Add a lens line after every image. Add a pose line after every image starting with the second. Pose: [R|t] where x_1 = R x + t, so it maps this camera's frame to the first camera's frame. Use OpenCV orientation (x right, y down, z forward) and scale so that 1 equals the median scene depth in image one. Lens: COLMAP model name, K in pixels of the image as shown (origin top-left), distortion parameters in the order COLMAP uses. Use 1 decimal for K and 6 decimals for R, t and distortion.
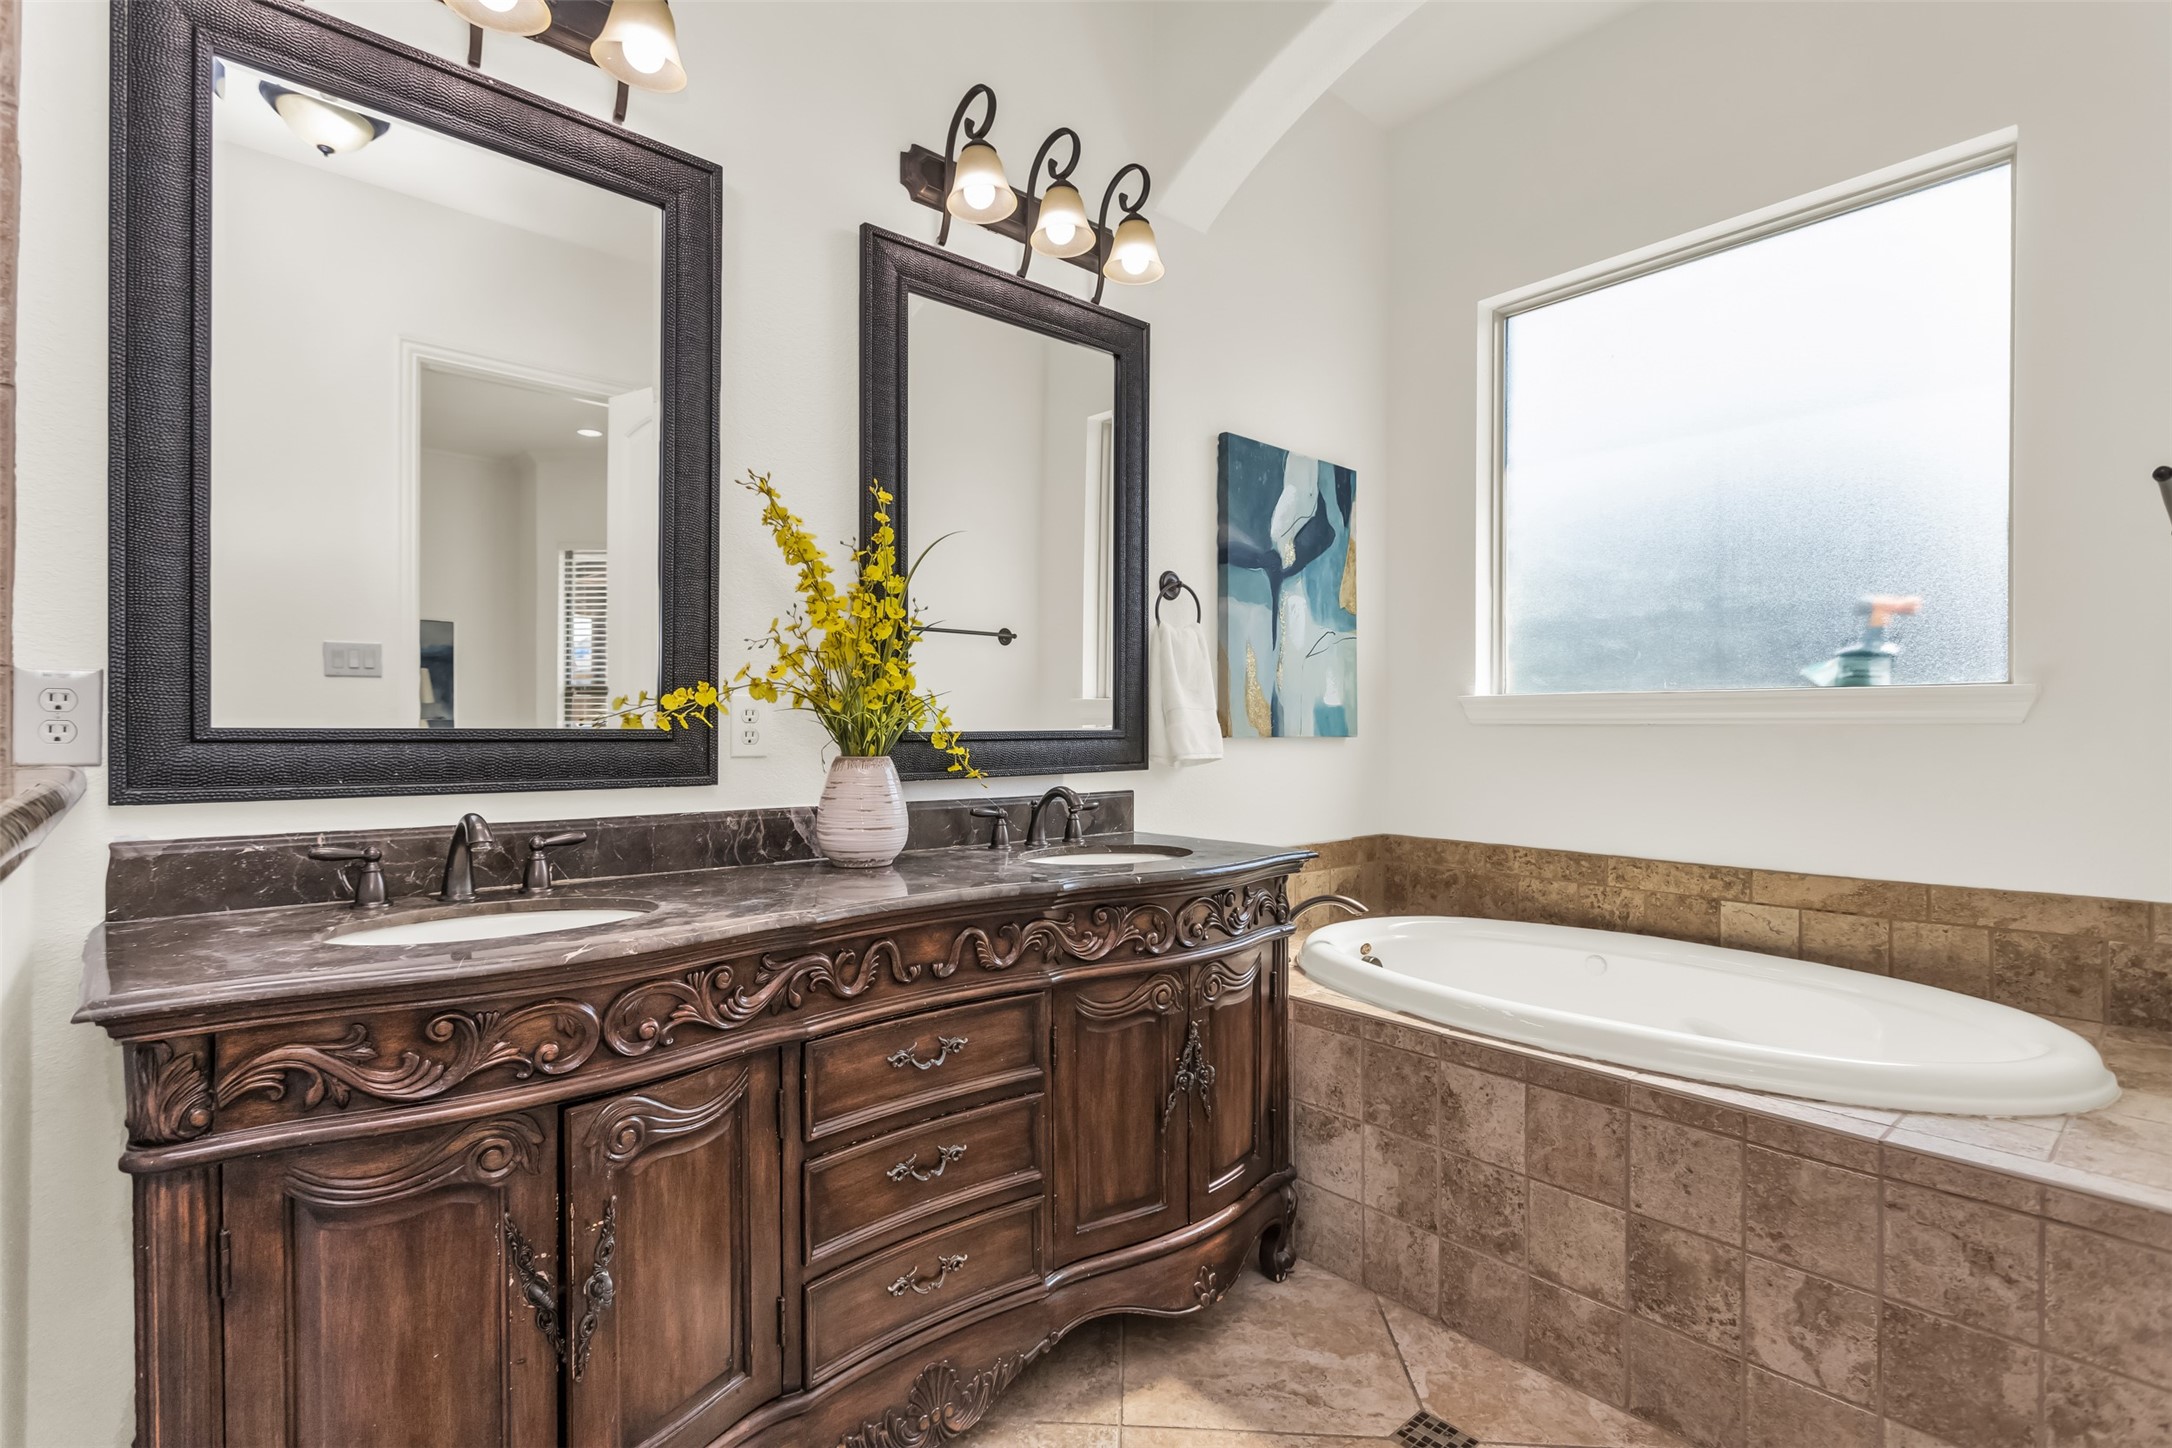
lens RADIAL K [[1037.8, 0, 1089.8], [0, 1037.8, 720.7], [0, 0, 1]] dist [-0.000010, 0.000910]
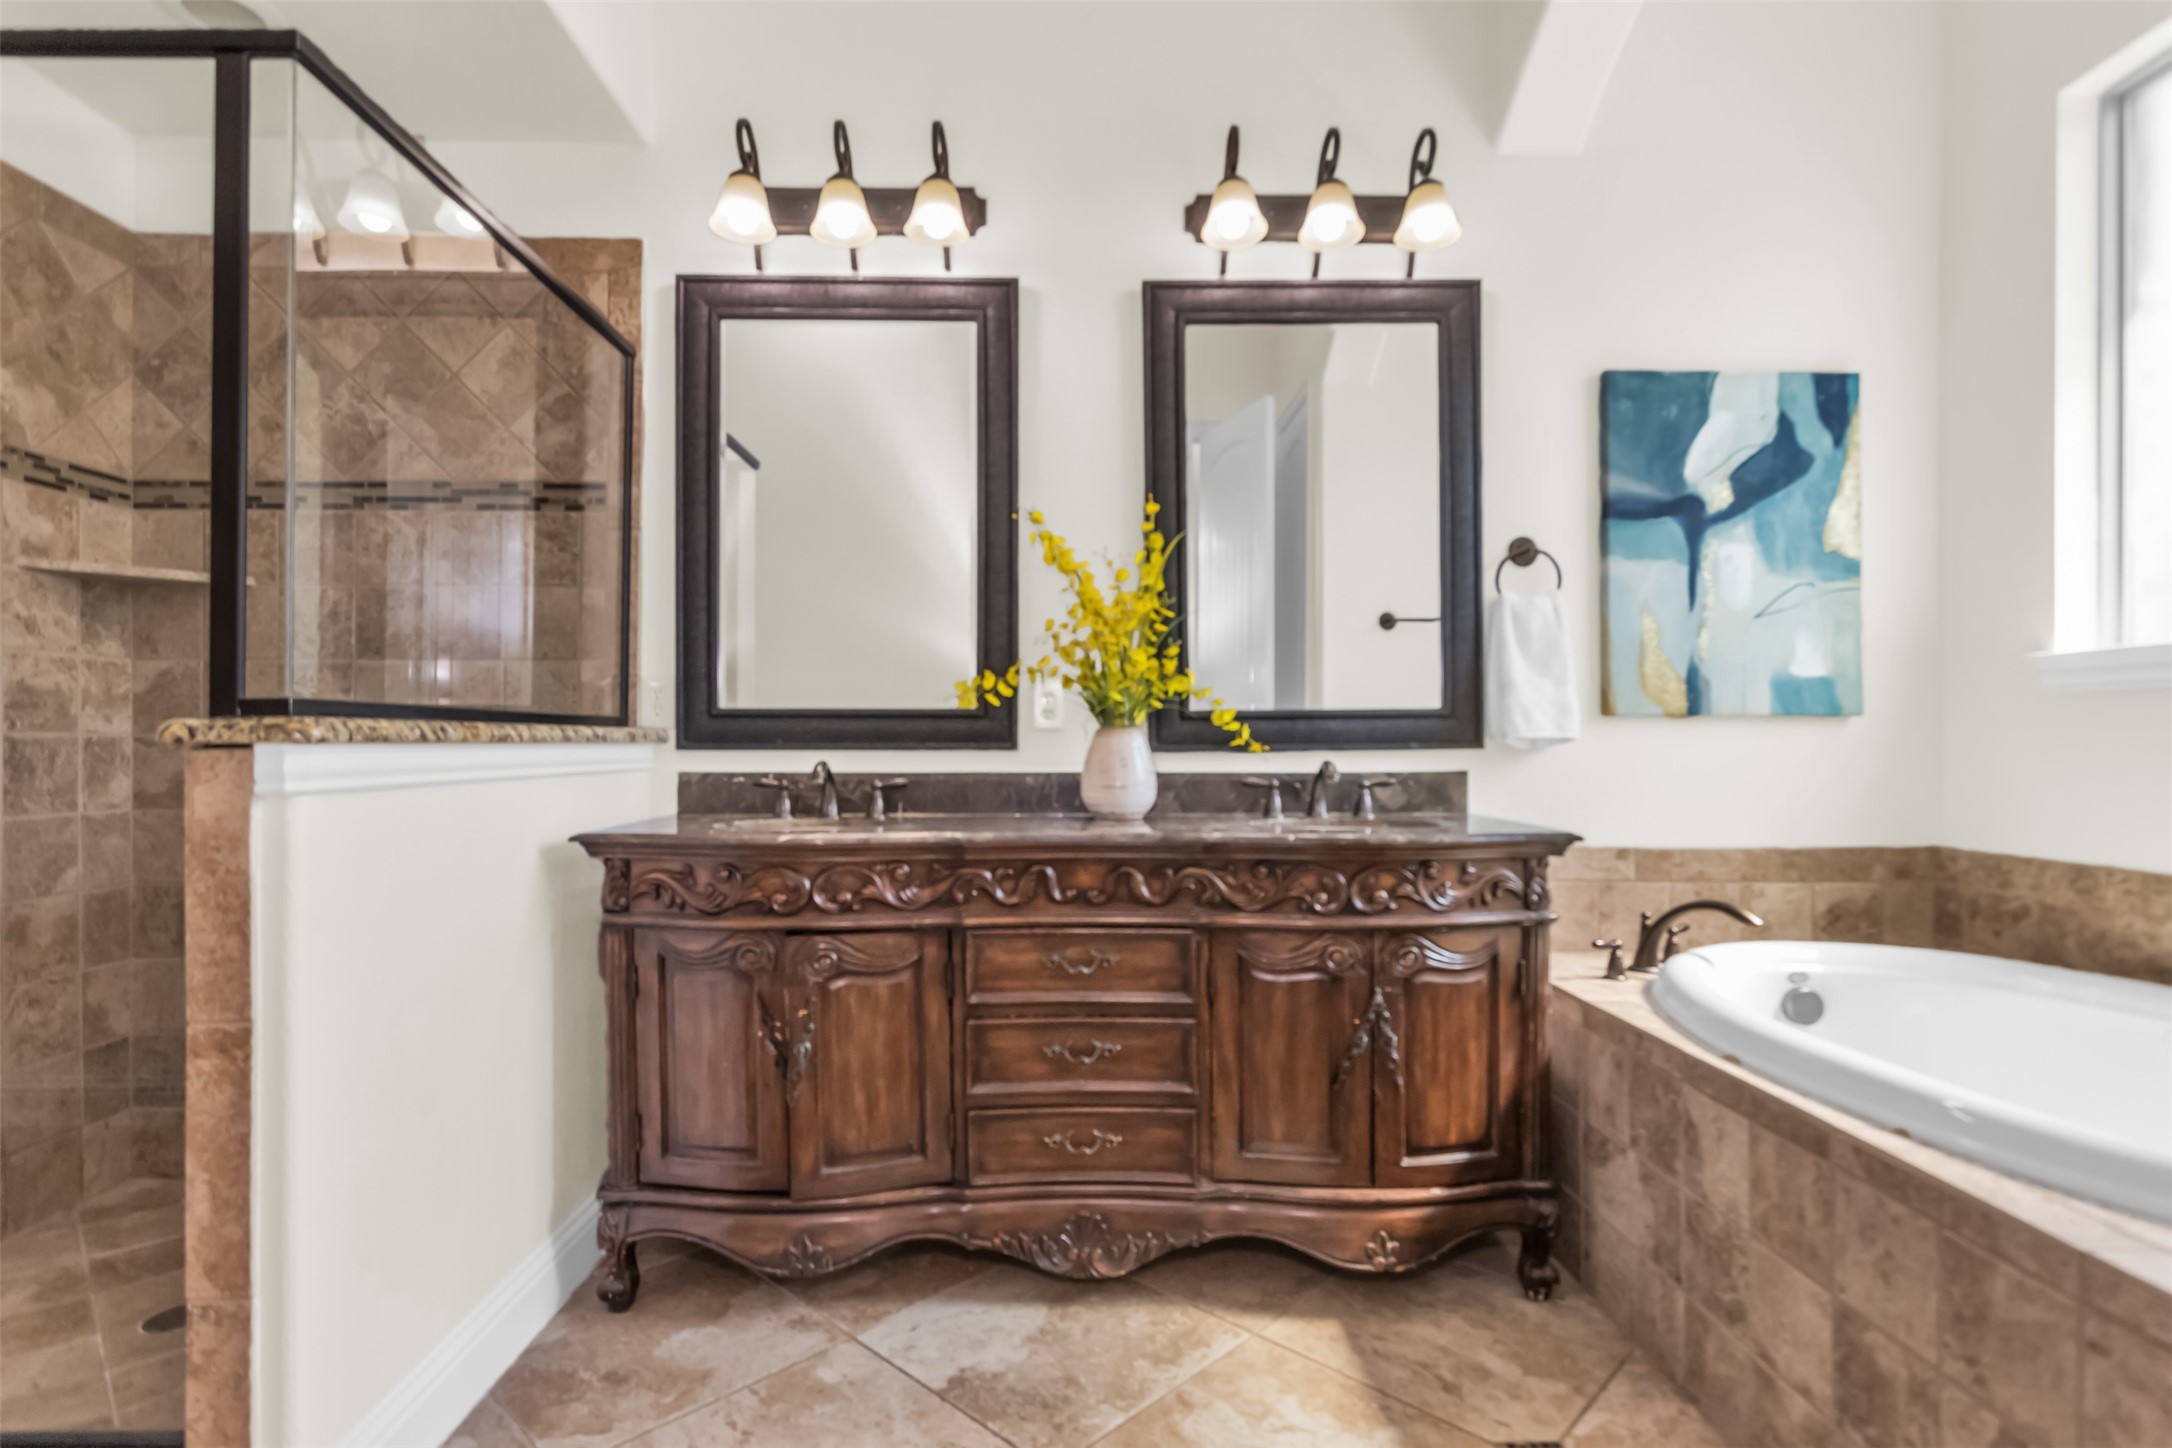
lens RADIAL K [[1080.2, 0, 1083.6], [0, 1080.2, 733.1], [0, 0, 1]] dist [-0.013171, 0.002588]
pose [[0.758685, -0.010212, -0.651378, 0.563403], [0.009232, 0.999945, -0.004924, 0.045219], [0.651393, -0.002278, 0.758737, 0.023480]]
